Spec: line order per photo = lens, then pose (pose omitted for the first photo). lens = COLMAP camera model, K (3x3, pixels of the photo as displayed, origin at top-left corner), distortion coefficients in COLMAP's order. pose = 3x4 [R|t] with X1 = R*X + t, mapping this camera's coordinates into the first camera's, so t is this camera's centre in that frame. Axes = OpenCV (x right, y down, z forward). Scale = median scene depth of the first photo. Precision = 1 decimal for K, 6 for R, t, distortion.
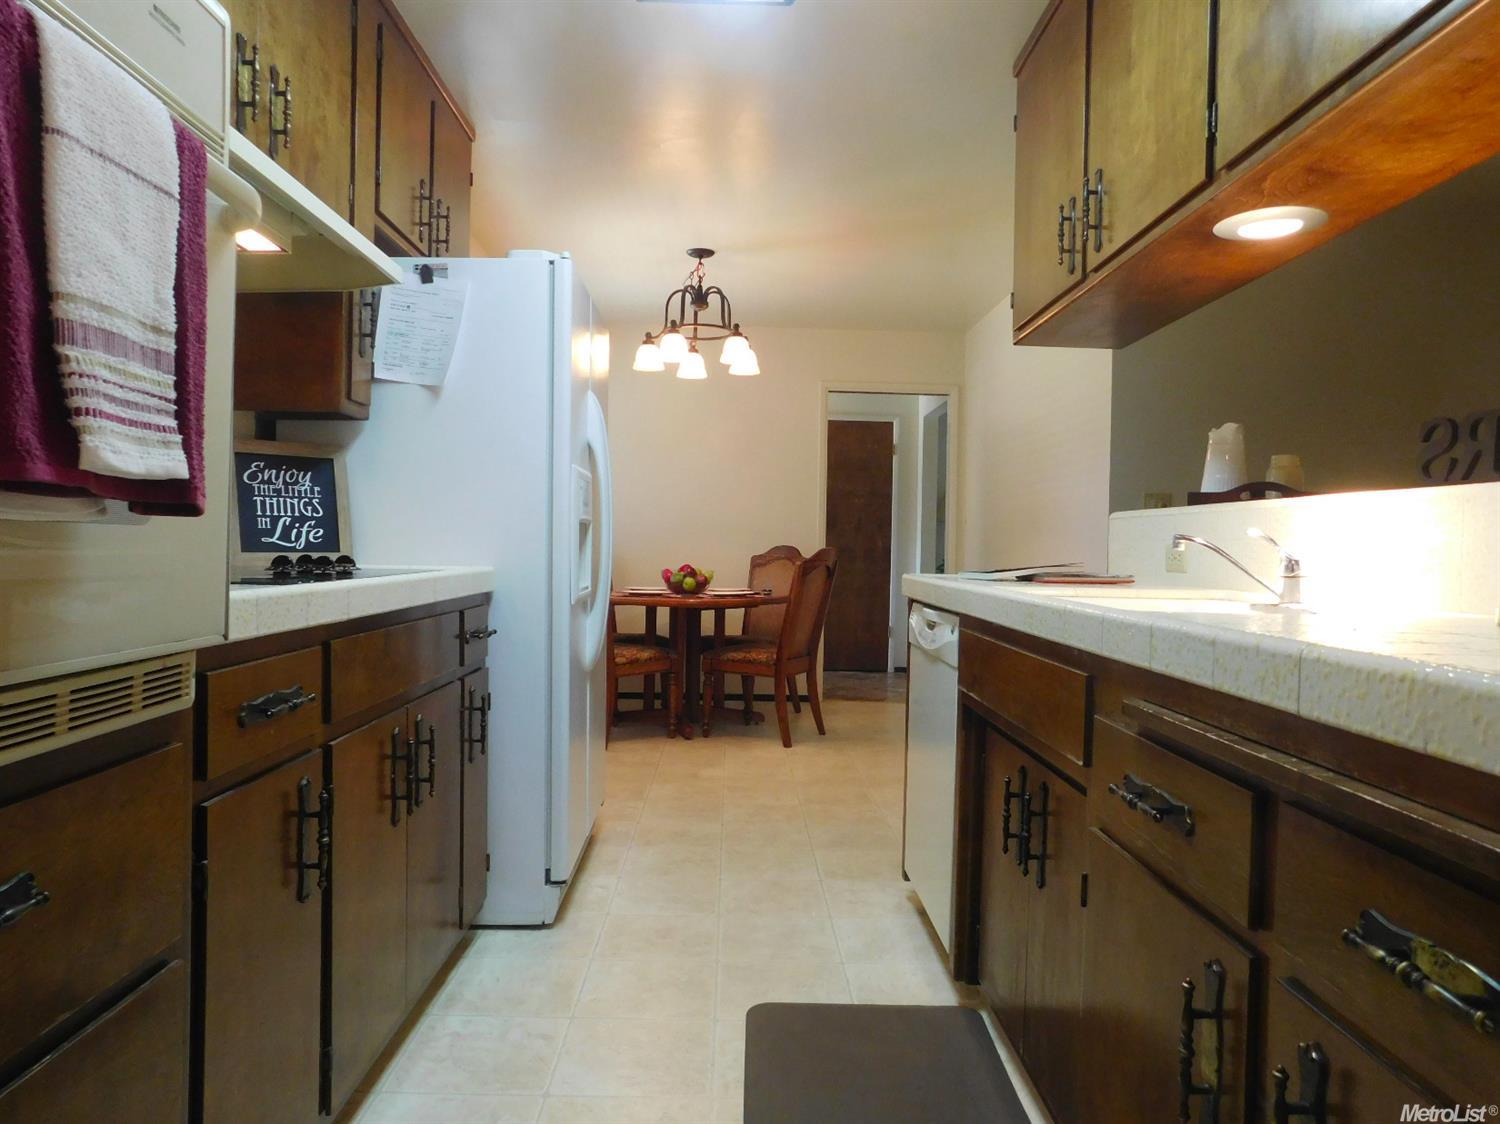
lens RADIAL K [[1003.8, 0, 750.0], [0, 1003.8, 562.0], [0, 0, 1]] dist [-0.062308, 0.057088]
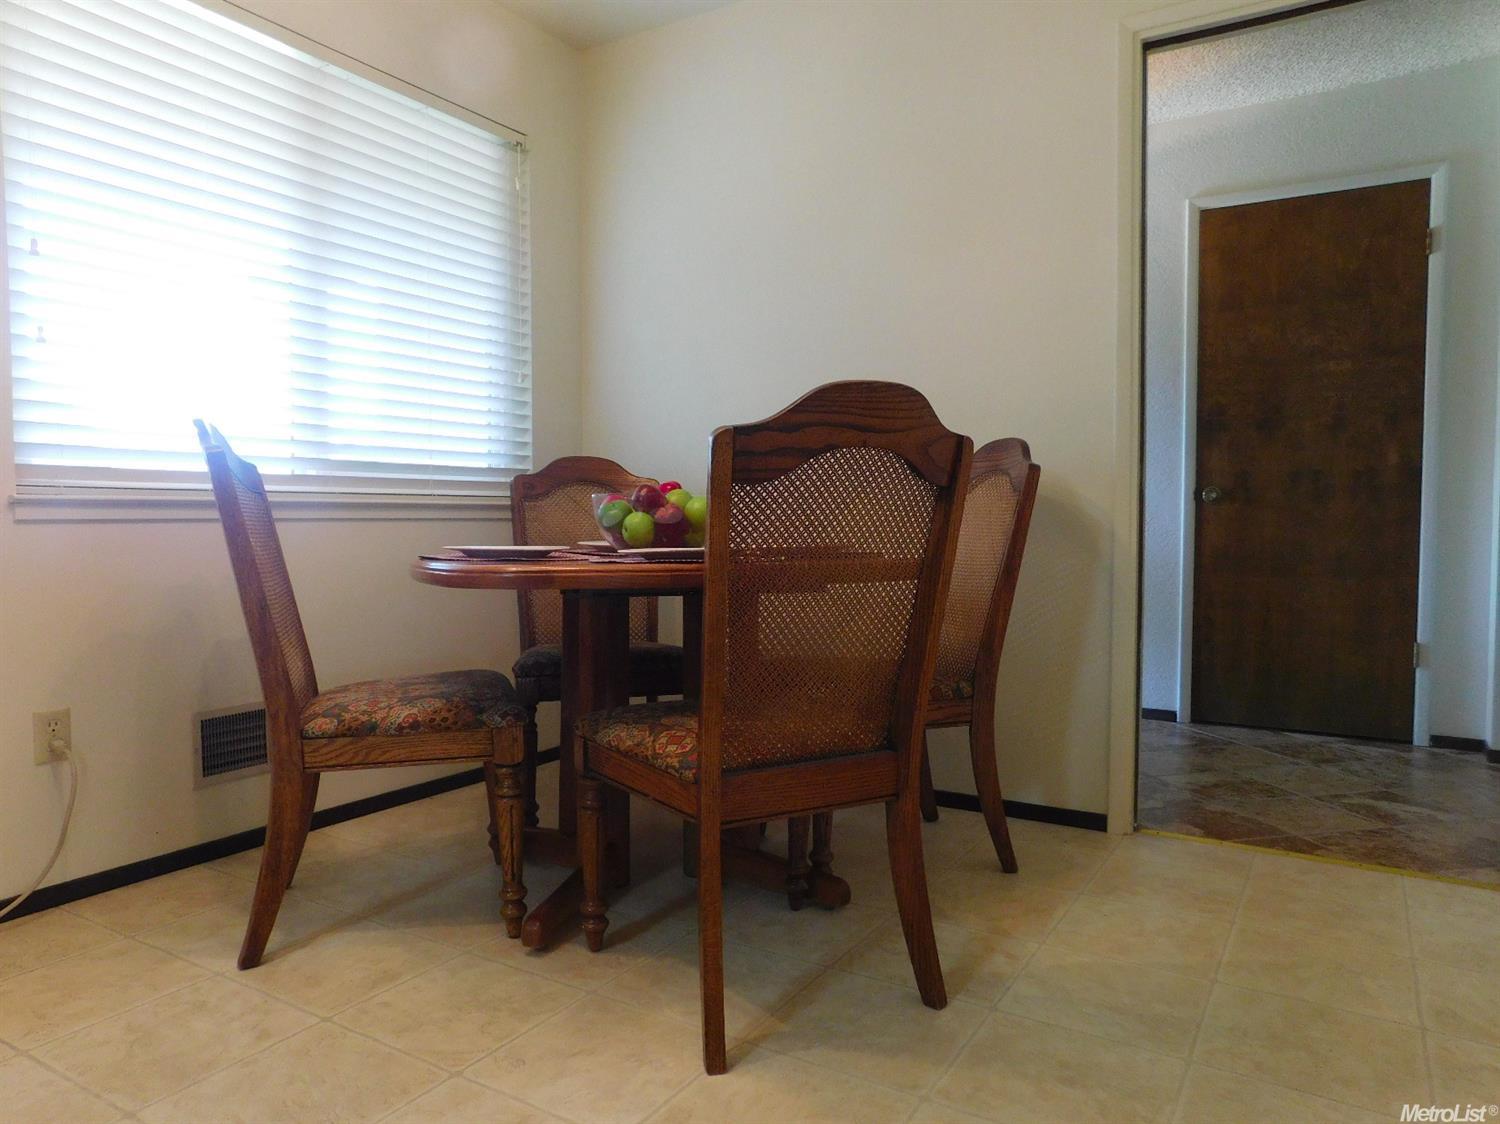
lens RADIAL K [[1003.8, 0, 750.0], [0, 1003.8, 562.0], [0, 0, 1]] dist [-0.062308, 0.057088]
pose [[0.839521, 0.000263, -0.543328, 0.132345], [0.009631, 0.999836, 0.015365, 0.019662], [0.543242, -0.018132, 0.839380, 0.487135]]
